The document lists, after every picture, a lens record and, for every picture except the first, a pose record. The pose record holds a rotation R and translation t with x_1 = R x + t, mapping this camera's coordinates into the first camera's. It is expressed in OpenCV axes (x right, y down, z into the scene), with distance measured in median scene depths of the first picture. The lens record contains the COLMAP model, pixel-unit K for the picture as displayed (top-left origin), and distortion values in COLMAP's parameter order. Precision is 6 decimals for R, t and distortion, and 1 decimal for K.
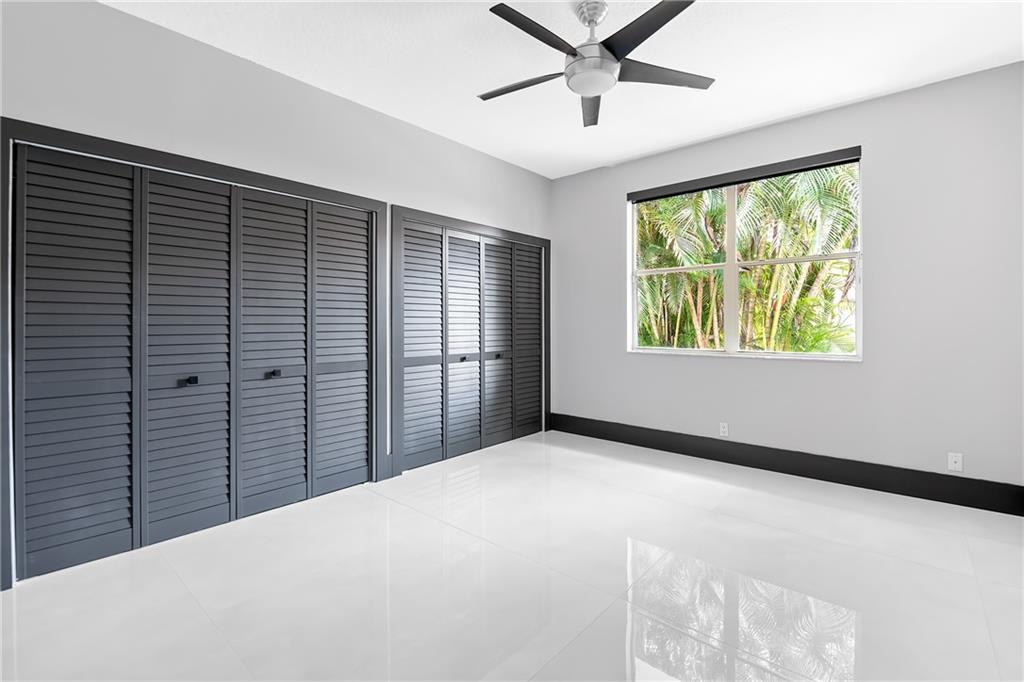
lens RADIAL K [[460.7, 0, 541.2], [0, 460.7, 318.7], [0, 0, 1]] dist [0.002507, 0.000000]
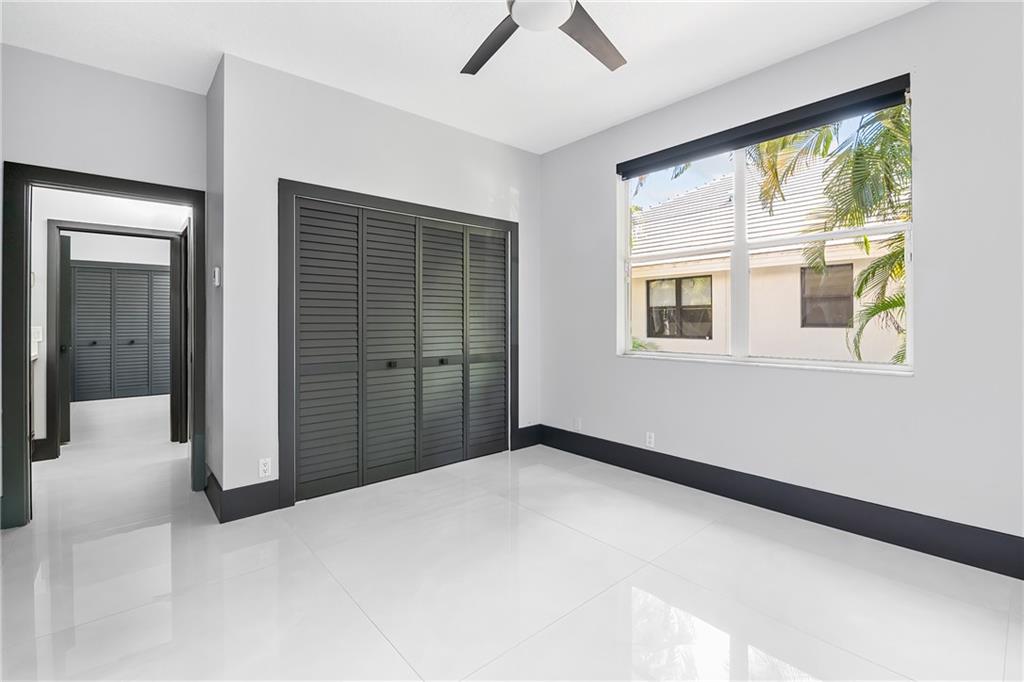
lens RADIAL K [[453.2, 0, 515.1], [0, 453.2, 321.4], [0, 0, 1]] dist [-0.001556, -0.004996]
pose [[0.986220, -0.000451, -0.165441, 0.126012], [0.001603, 0.999975, 0.006825, 0.001946], [0.165434, -0.006996, 0.986196, 0.153378]]
